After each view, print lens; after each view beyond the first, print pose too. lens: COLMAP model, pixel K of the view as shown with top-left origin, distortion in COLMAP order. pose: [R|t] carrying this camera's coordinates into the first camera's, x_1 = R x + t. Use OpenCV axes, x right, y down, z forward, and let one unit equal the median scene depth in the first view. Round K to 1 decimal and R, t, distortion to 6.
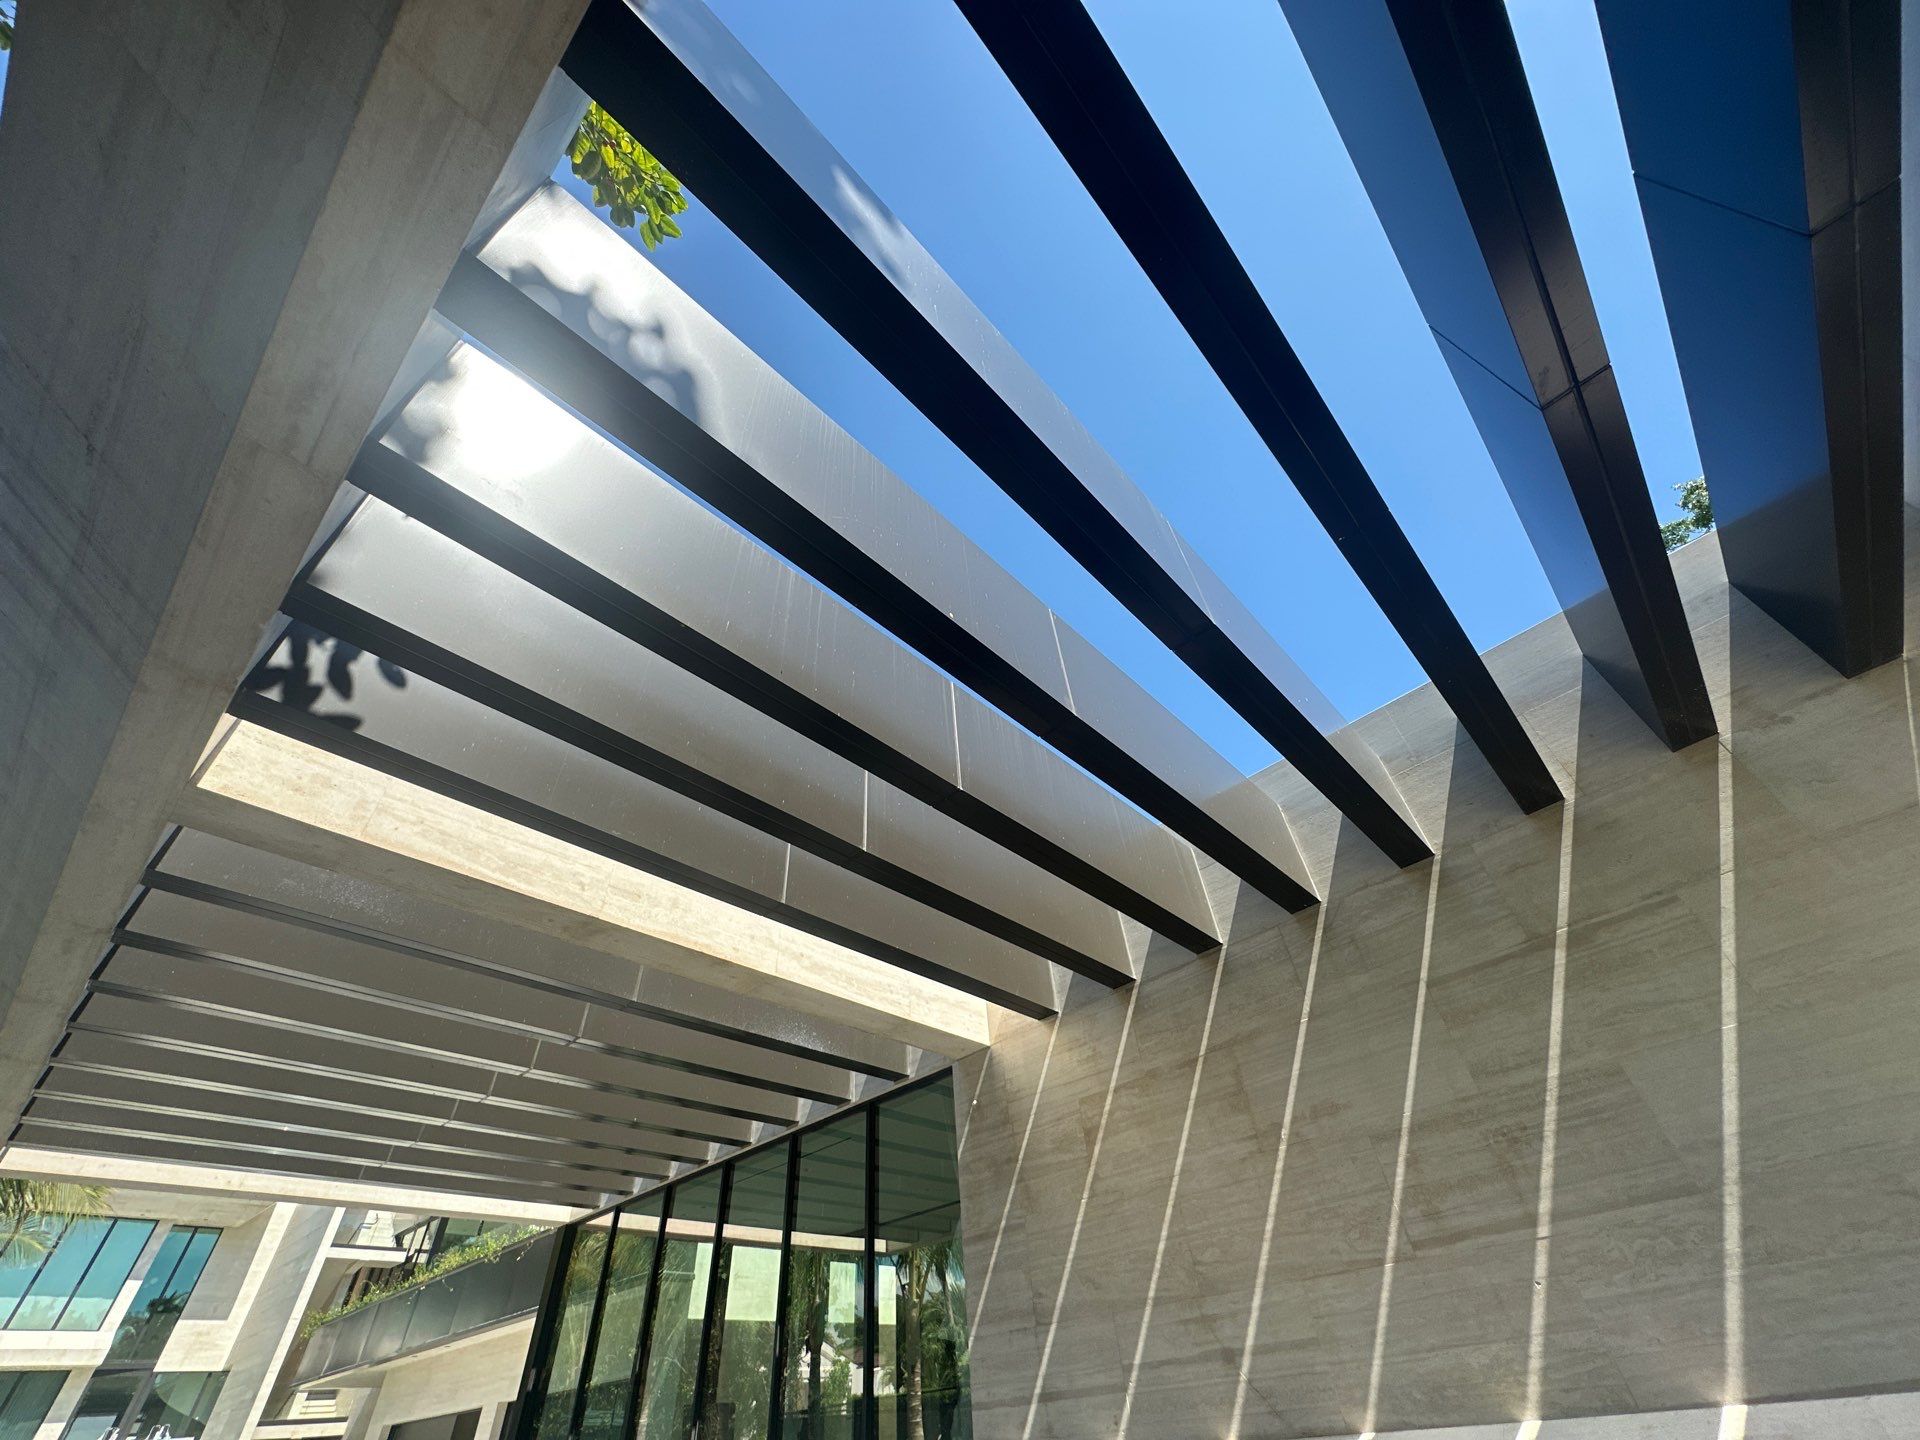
lens RADIAL K [[781.3, 0, 959.4], [0, 781.3, 726.7], [0, 0, 1]] dist [-0.004075, 0.000894]
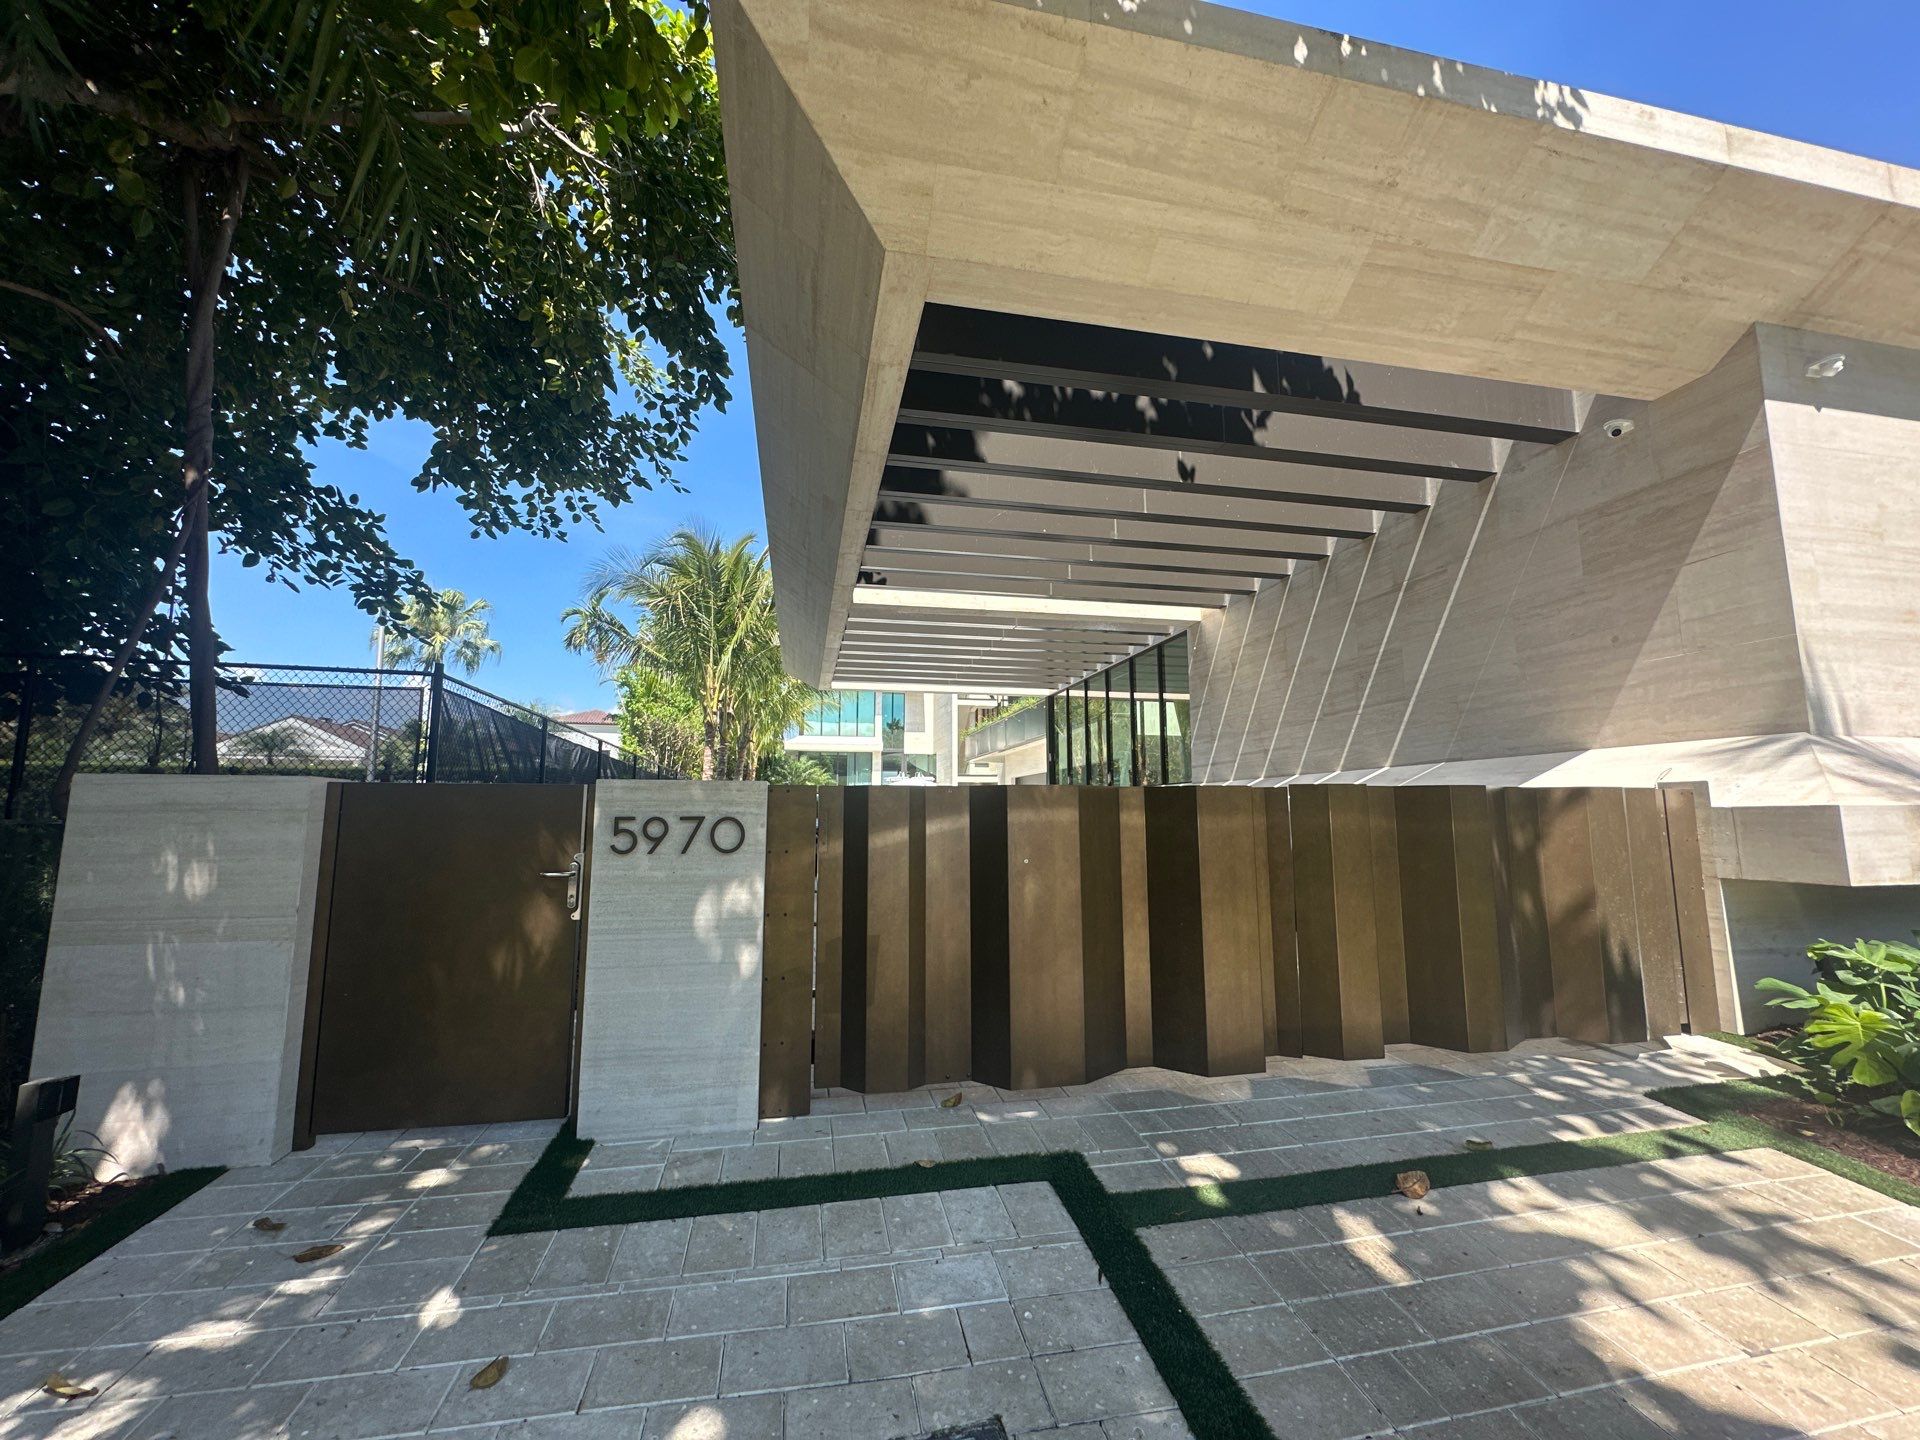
lens RADIAL K [[759.6, 0, 957.1], [0, 759.6, 724.5], [0, 0, 1]] dist [-0.000559, 0.000098]
pose [[0.824392, -0.001108, -0.566018, 0.713782], [0.339431, 0.801206, 0.492805, -0.591618], [0.452951, -0.598388, 0.660884, -0.746448]]
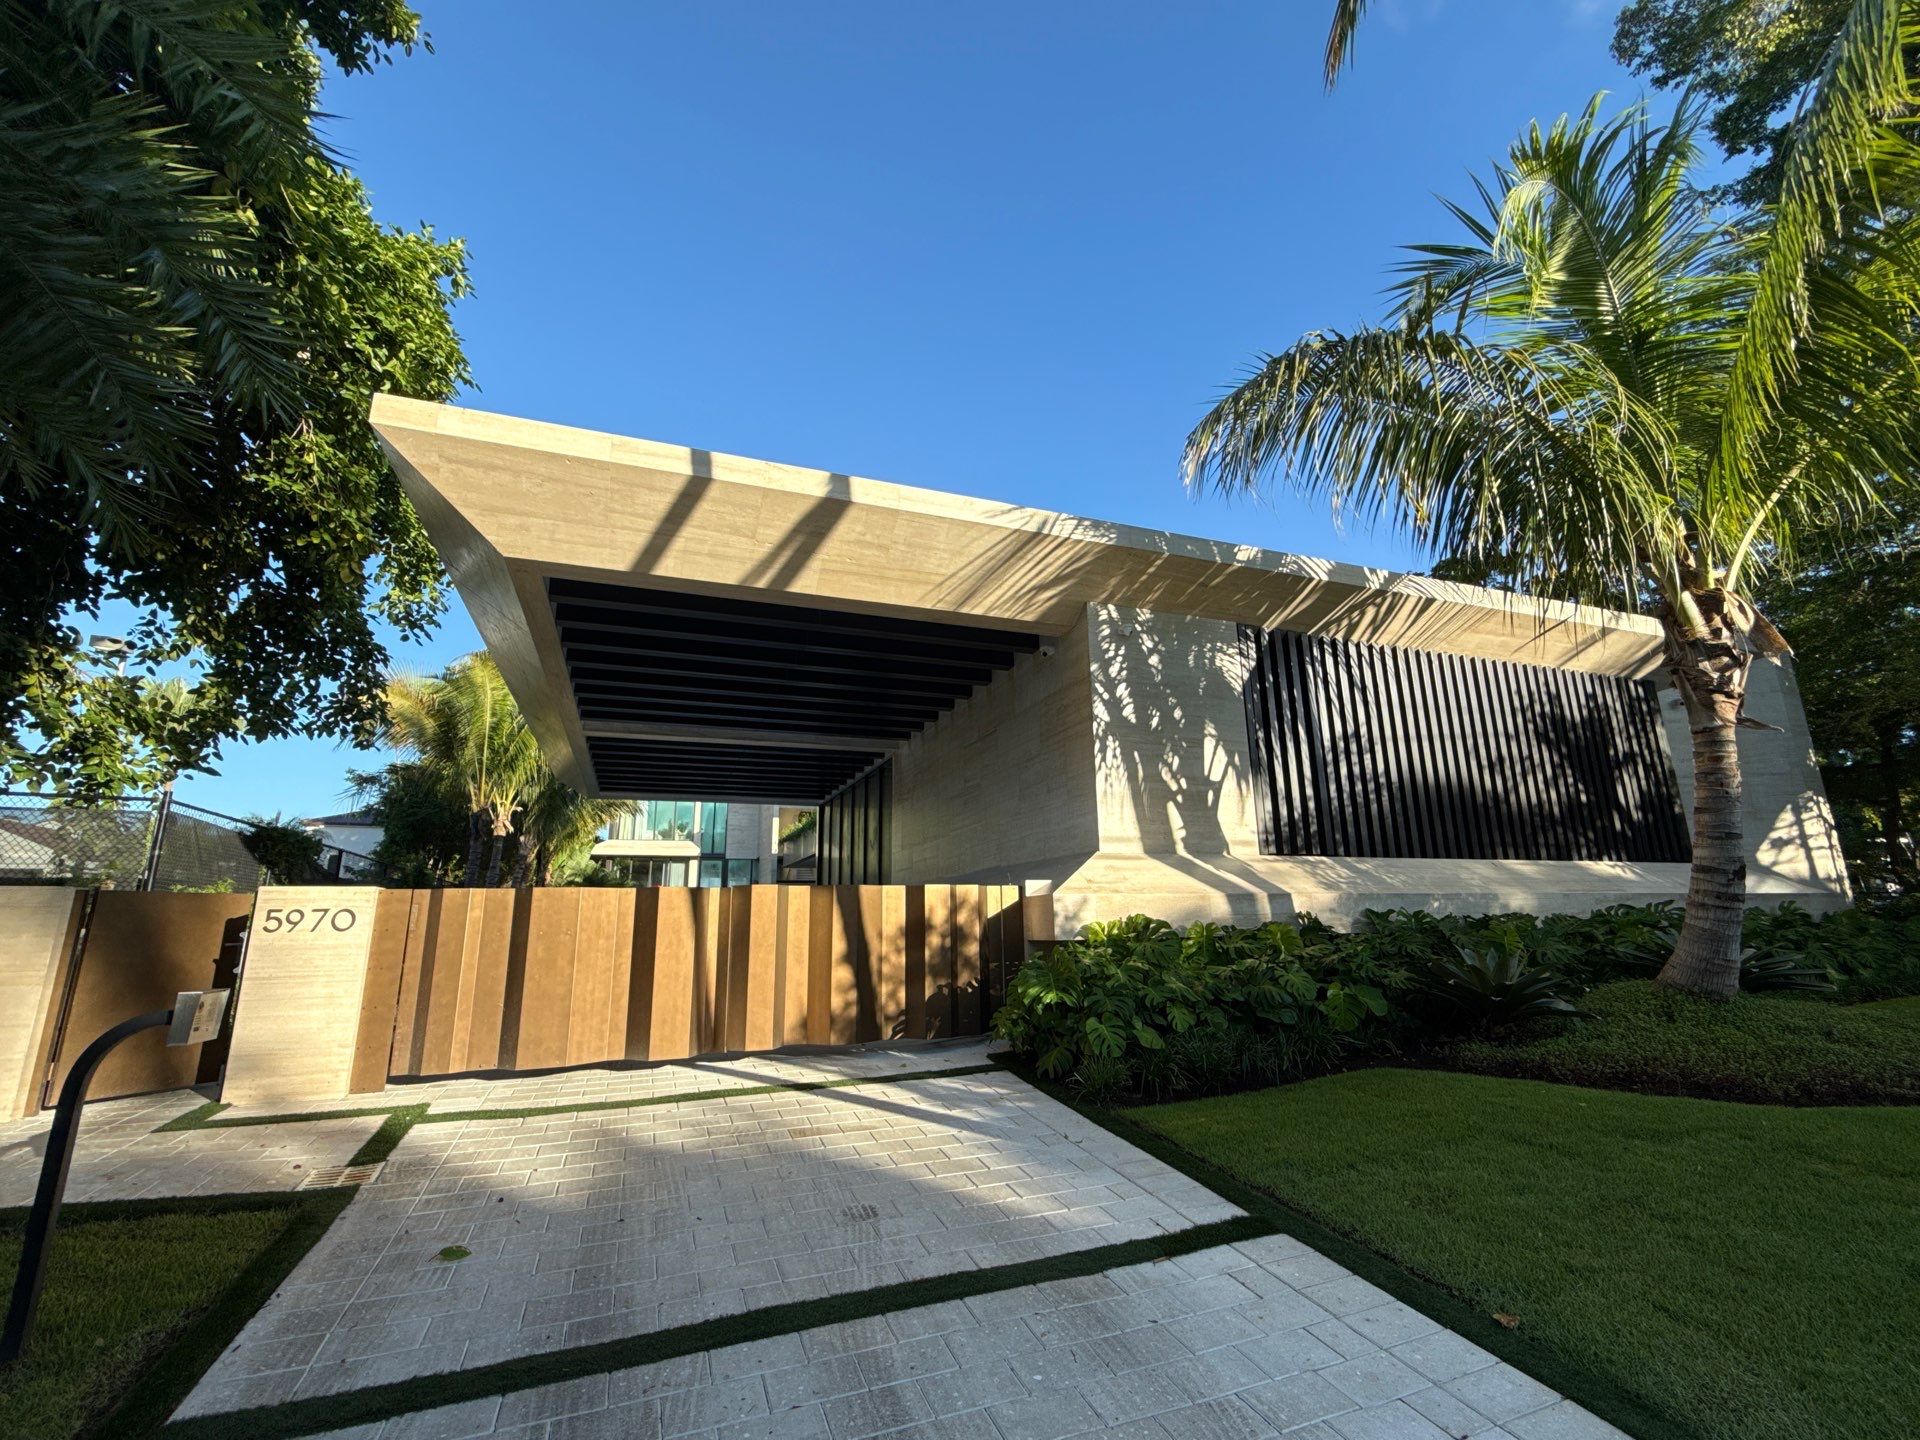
lens RADIAL K [[828.9, 0, 962.0], [0, 828.9, 722.0], [0, 0, 1]] dist [-0.001798, 0.000014]
pose [[0.903732, -0.052894, -0.424819, 1.469636], [0.257569, 0.859815, 0.440881, -0.792408], [0.341946, -0.507859, 0.790666, -0.945912]]
